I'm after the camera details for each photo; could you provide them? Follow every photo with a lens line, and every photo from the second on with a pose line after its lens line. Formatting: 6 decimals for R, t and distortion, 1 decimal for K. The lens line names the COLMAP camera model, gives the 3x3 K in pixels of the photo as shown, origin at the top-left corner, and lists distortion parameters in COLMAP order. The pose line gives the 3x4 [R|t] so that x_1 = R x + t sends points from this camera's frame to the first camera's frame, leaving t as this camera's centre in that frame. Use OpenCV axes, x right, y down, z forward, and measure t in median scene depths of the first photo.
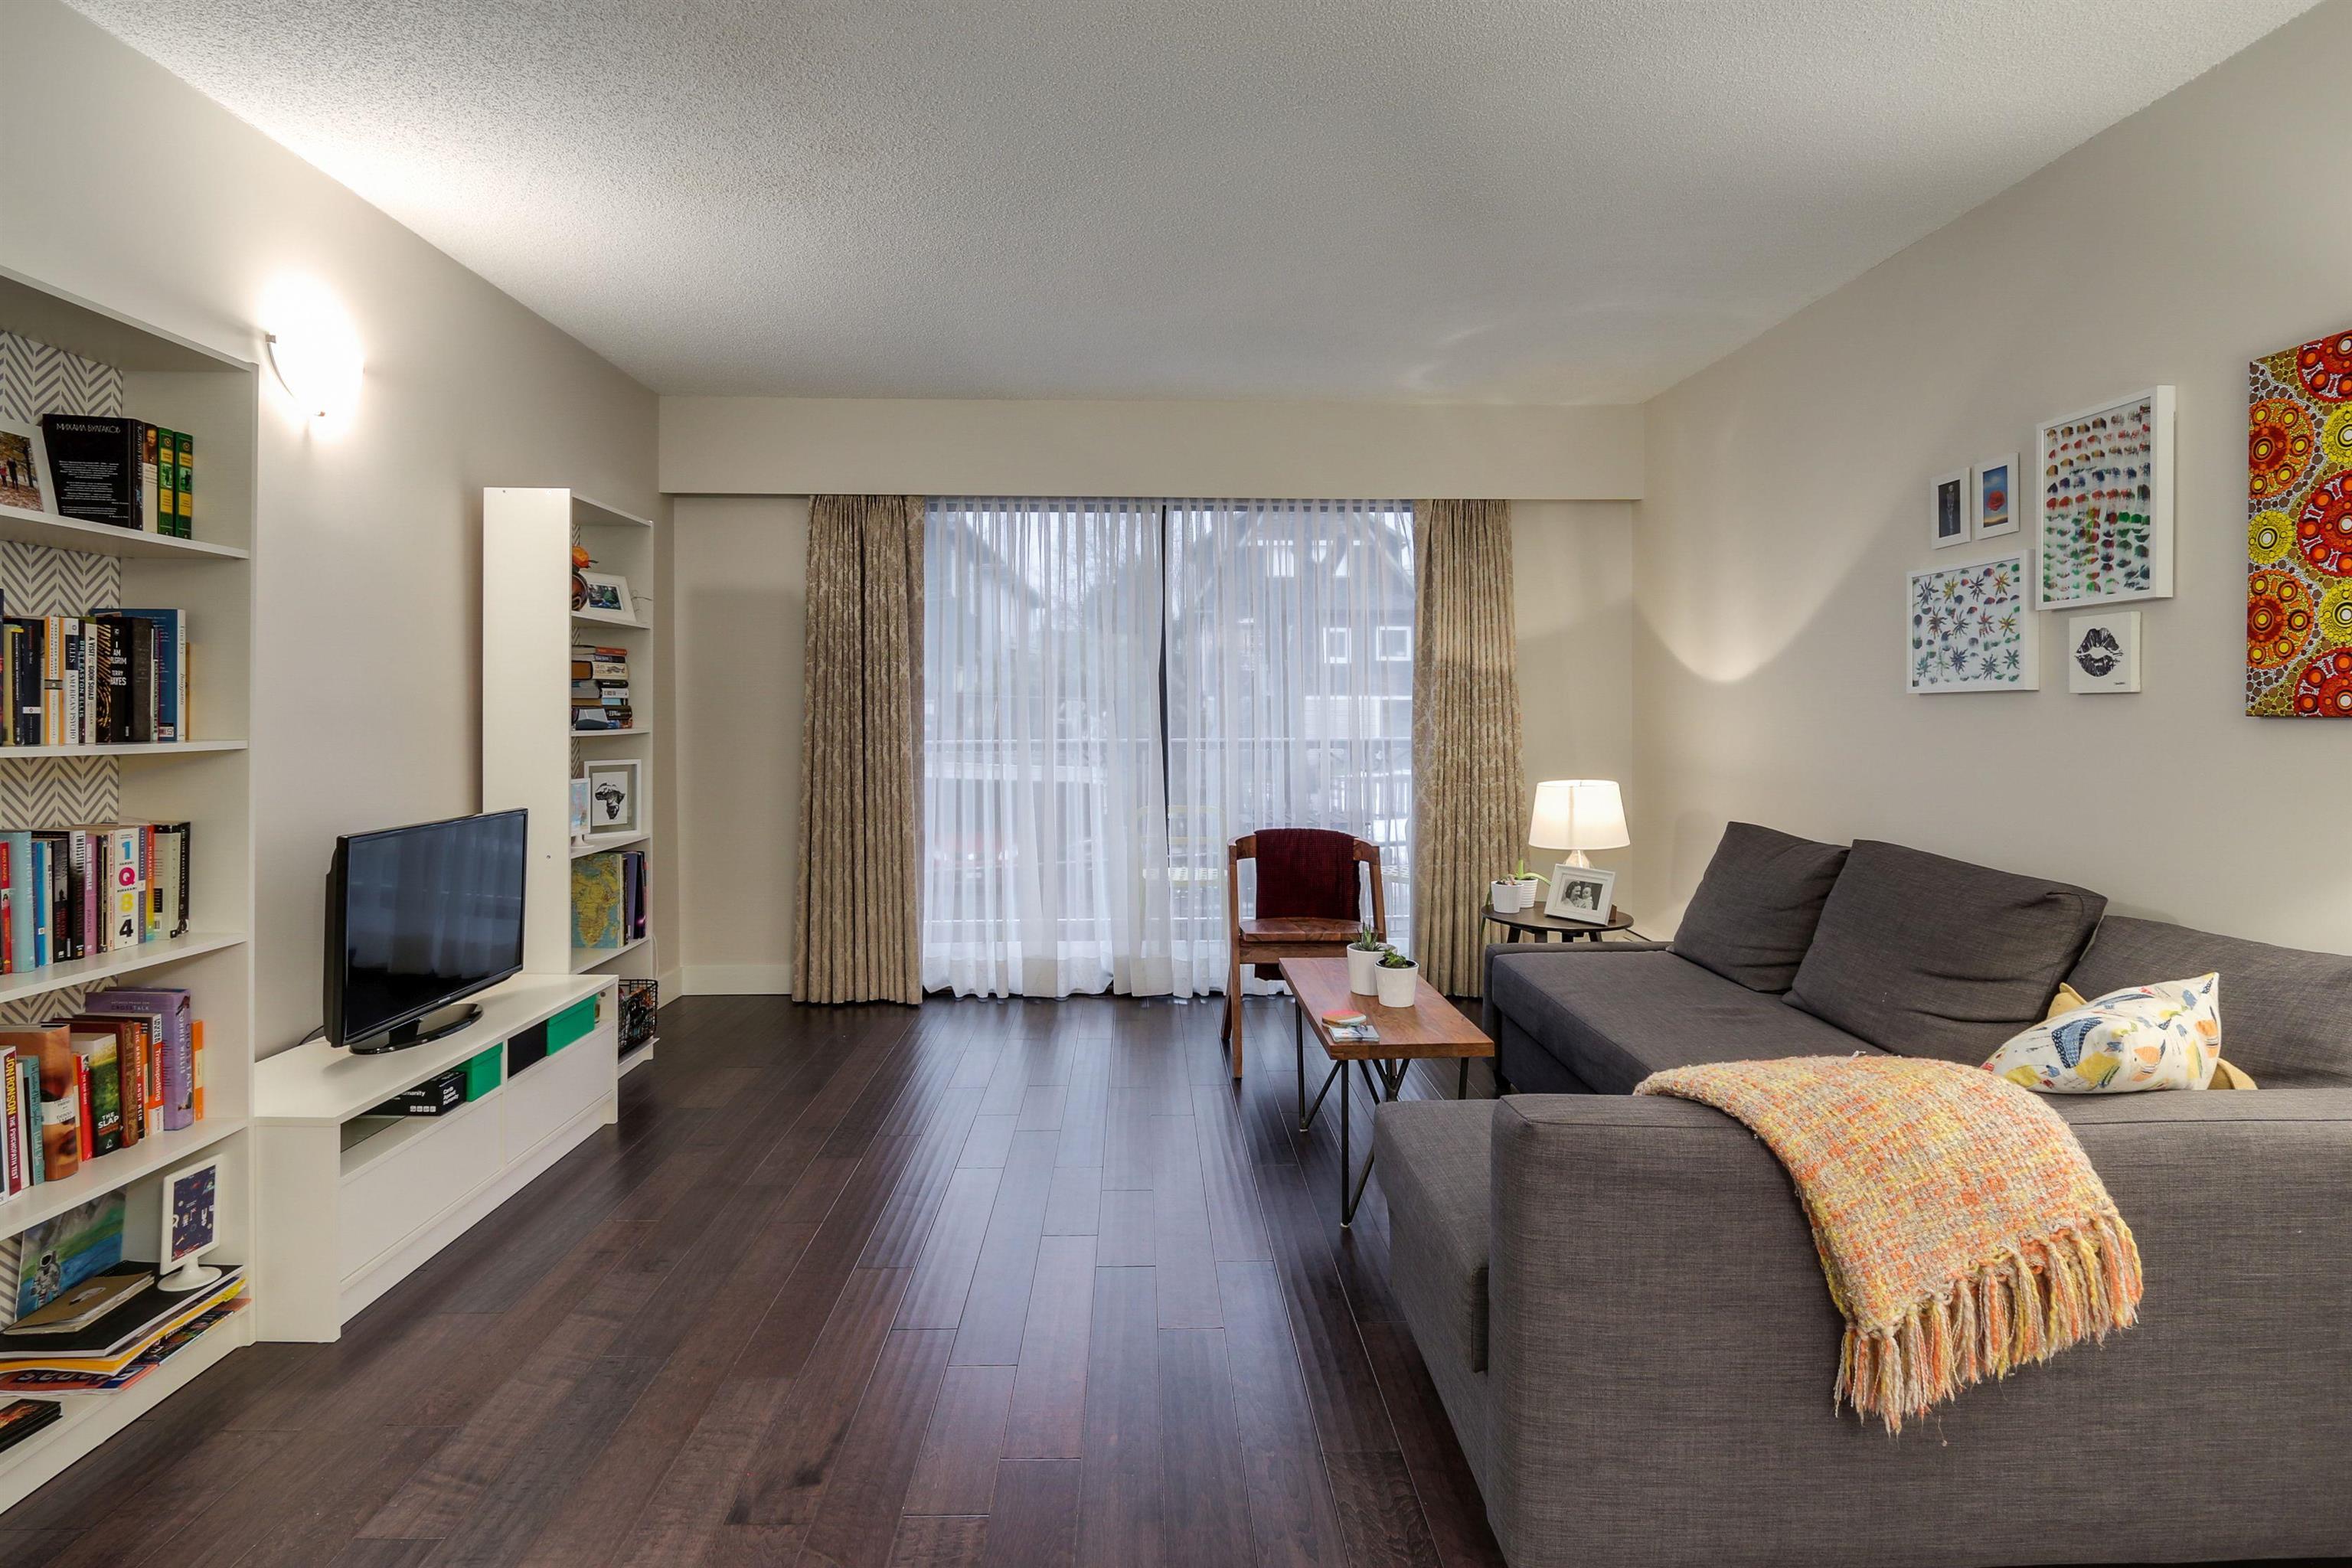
lens RADIAL K [[1196.0, 0, 1168.6], [0, 1196.0, 747.9], [0, 0, 1]] dist [-0.012411, -0.000898]
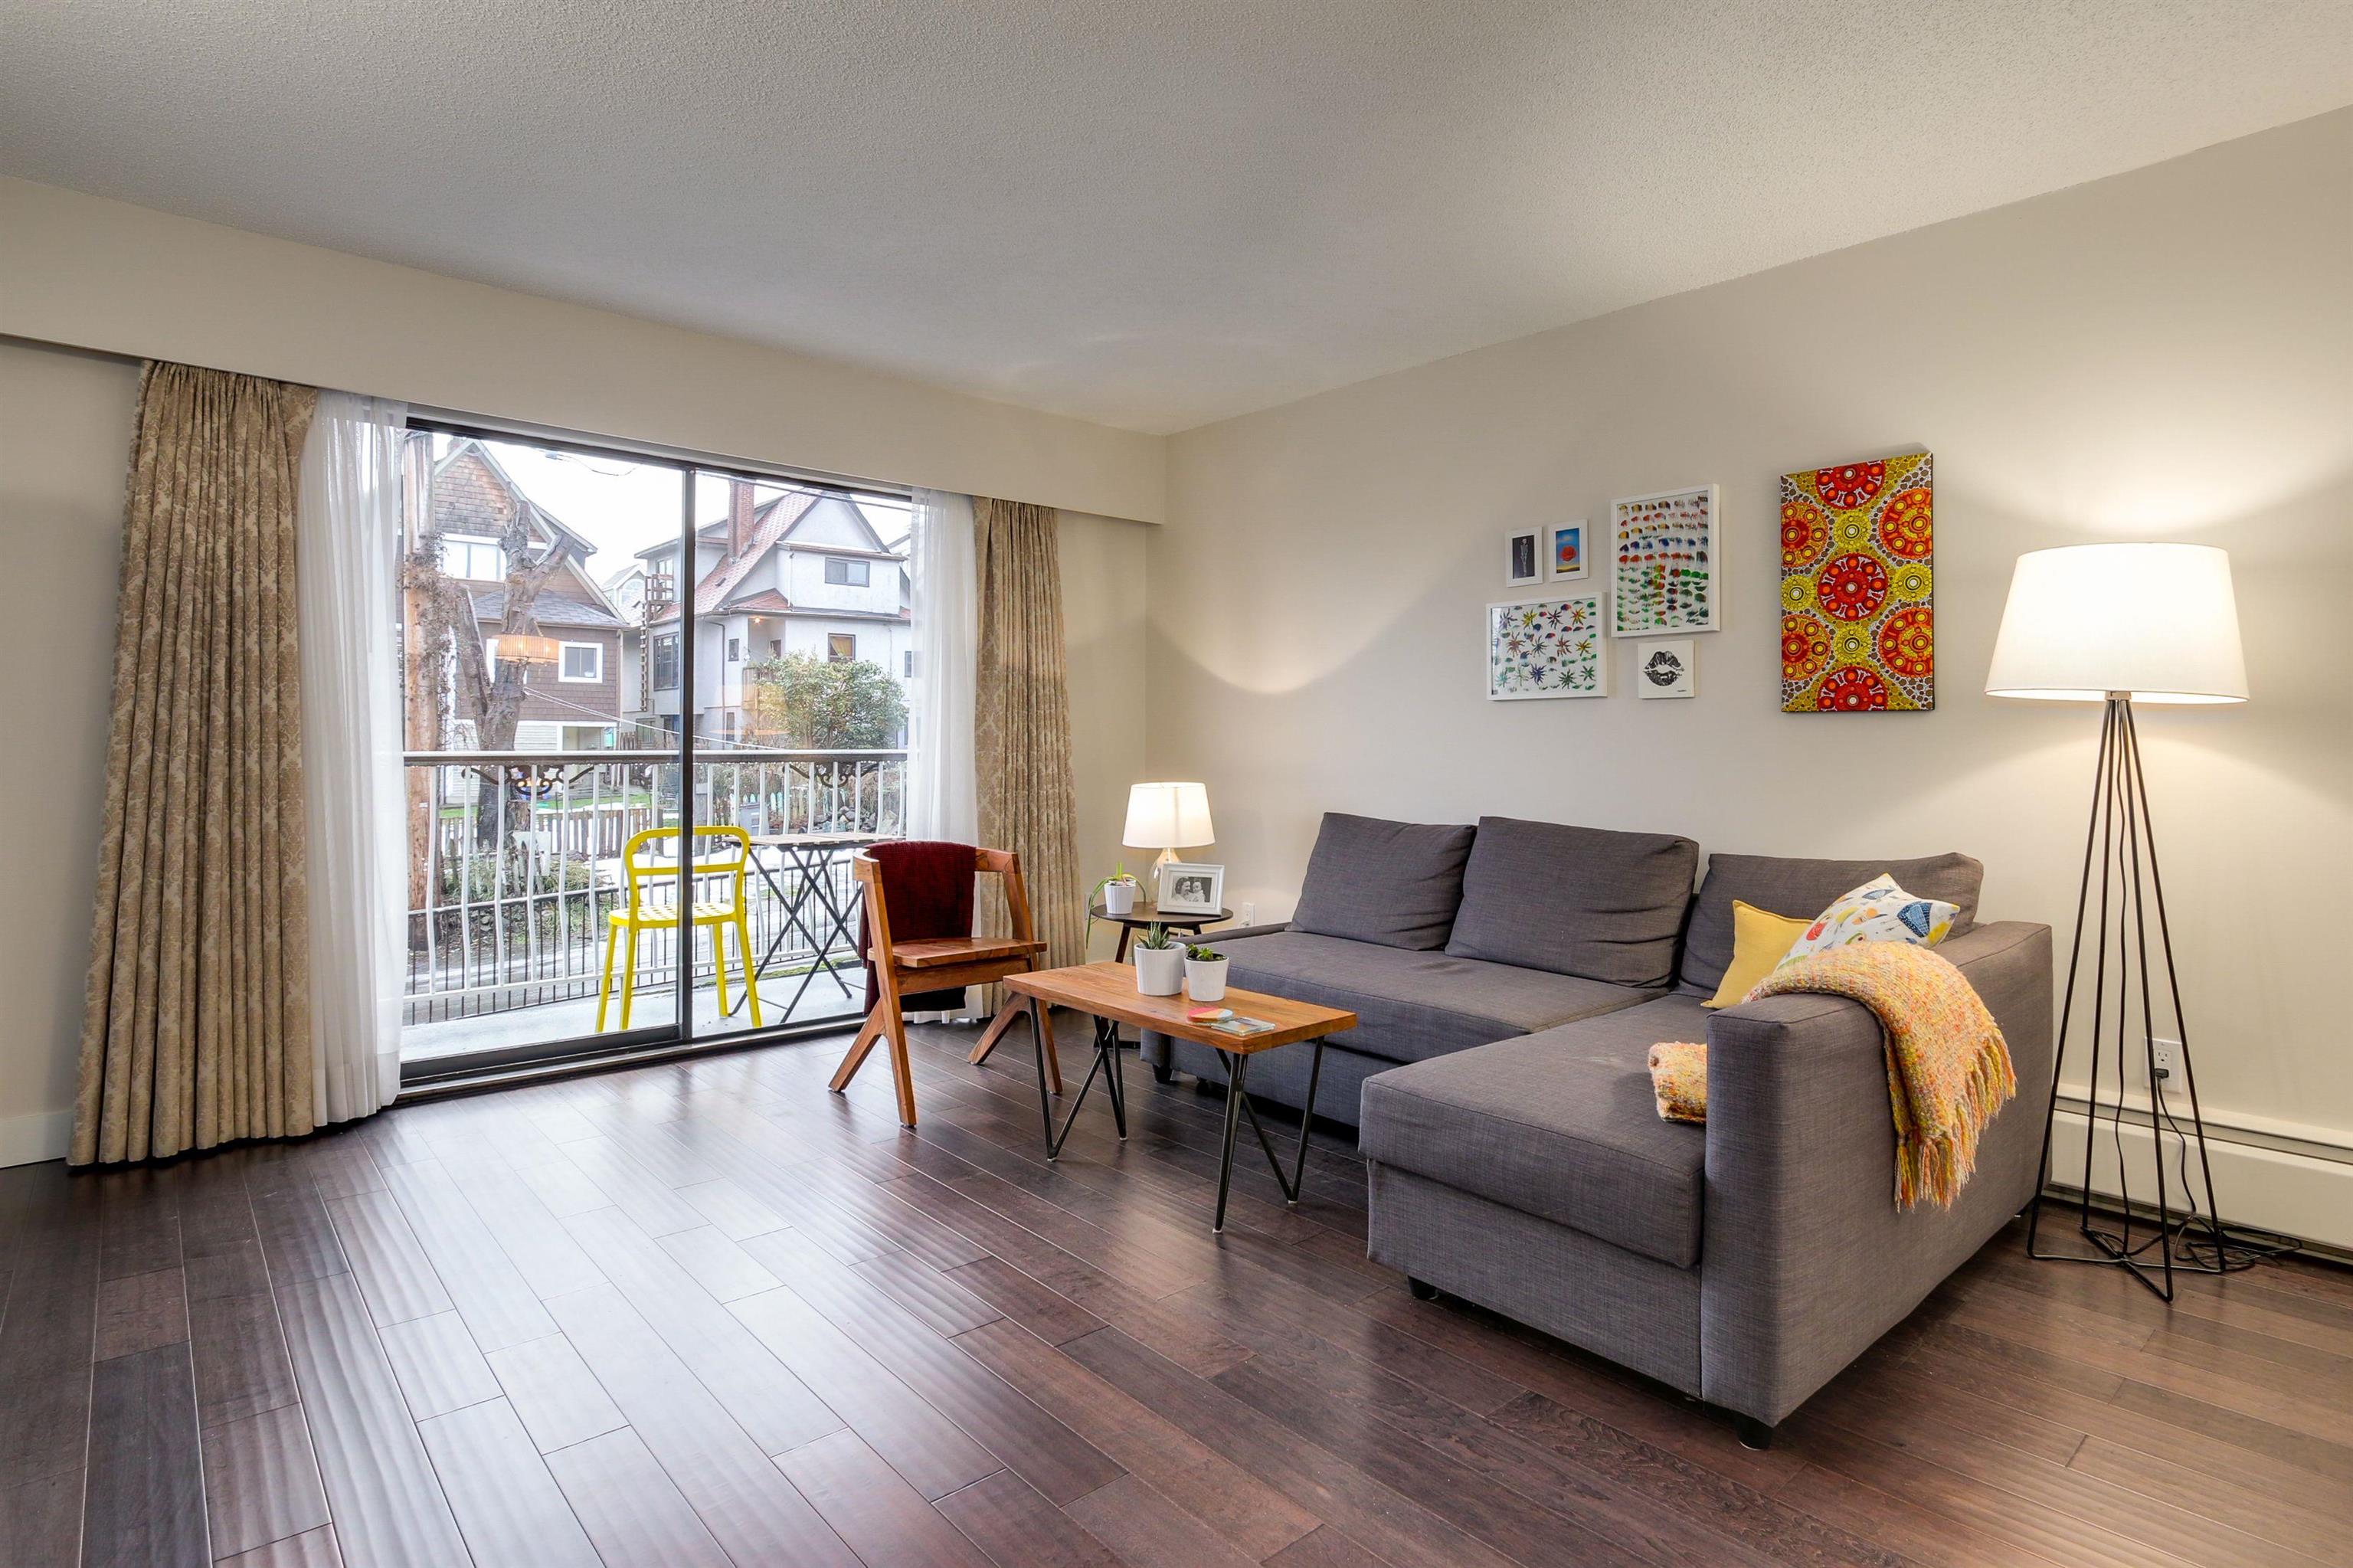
lens RADIAL K [[1202.9, 0, 1231.0], [0, 1202.9, 748.9], [0, 0, 1]] dist [-0.021234, -0.000183]
pose [[0.752078, 0.003424, 0.659065, -0.507053], [0.014688, 0.999651, -0.021954, 0.035734], [-0.658910, 0.026191, 0.751765, 0.271797]]
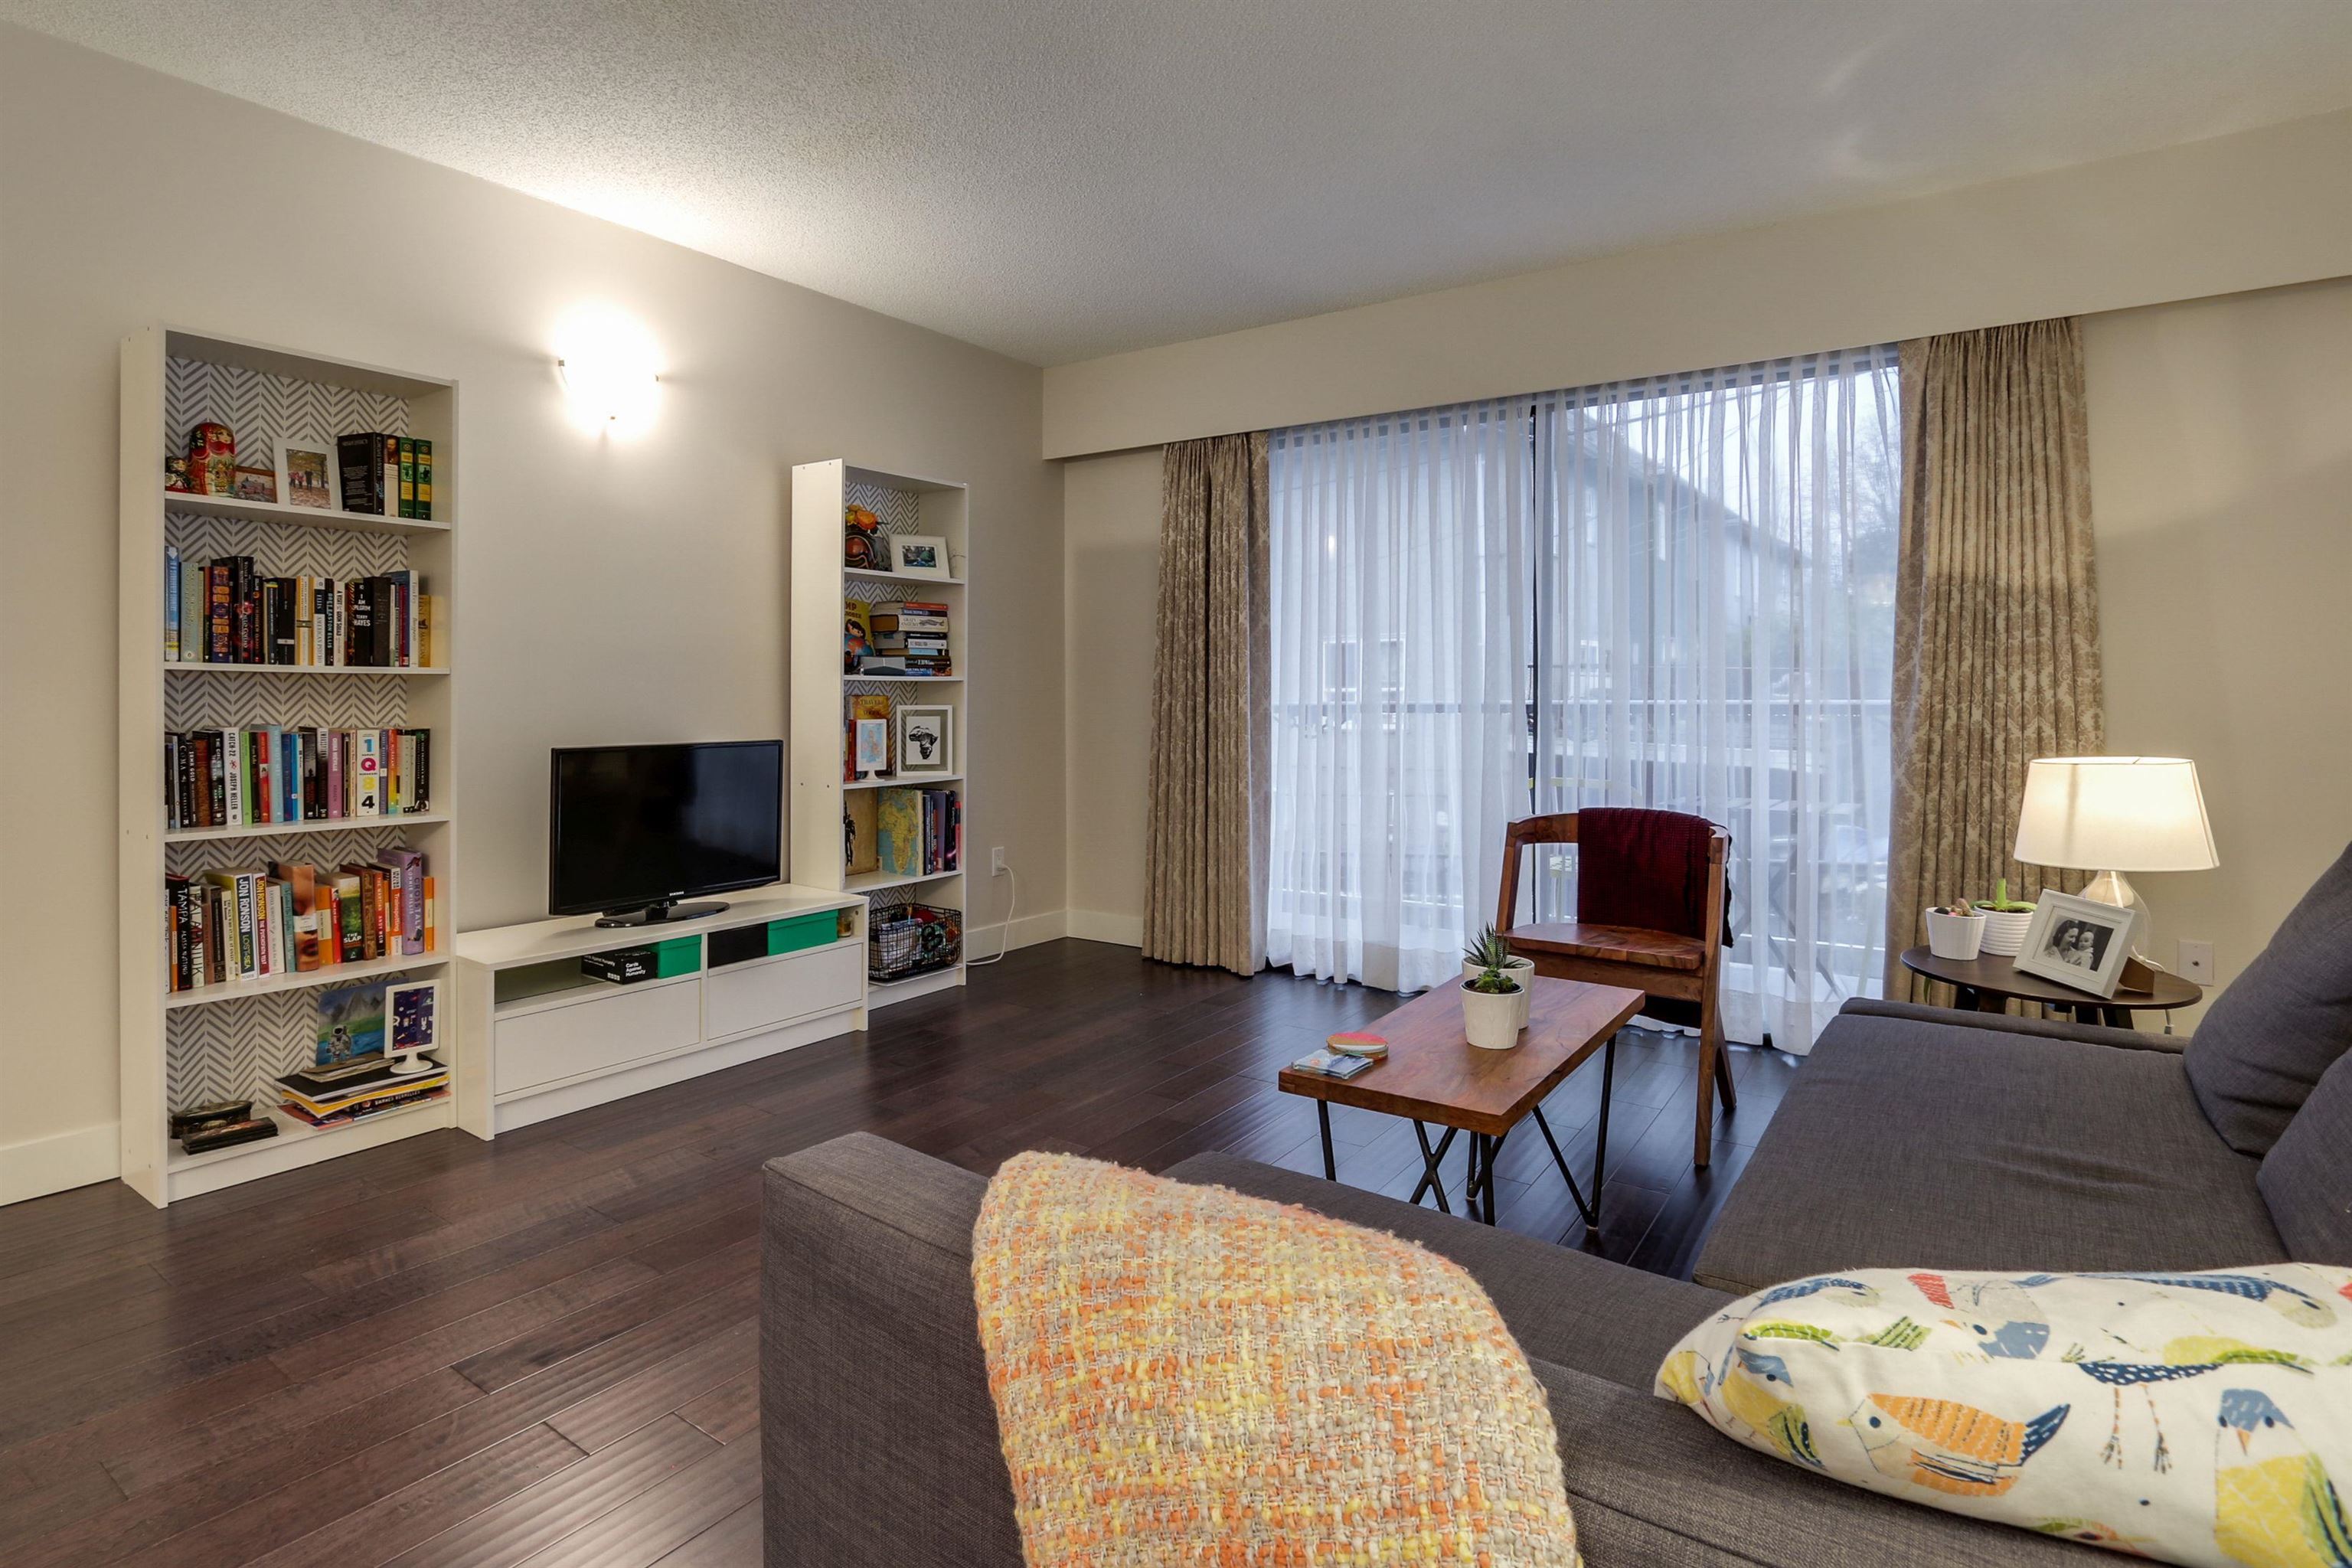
lens RADIAL K [[1206.5, 0, 1090.6], [0, 1206.5, 733.1], [0, 0, 1]] dist [-0.018878, 0.001887]
pose [[0.781331, 0.021407, -0.623750, 0.511065], [-0.019736, 0.999759, 0.009589, 0.033015], [0.623805, 0.004818, 0.781565, 0.339292]]
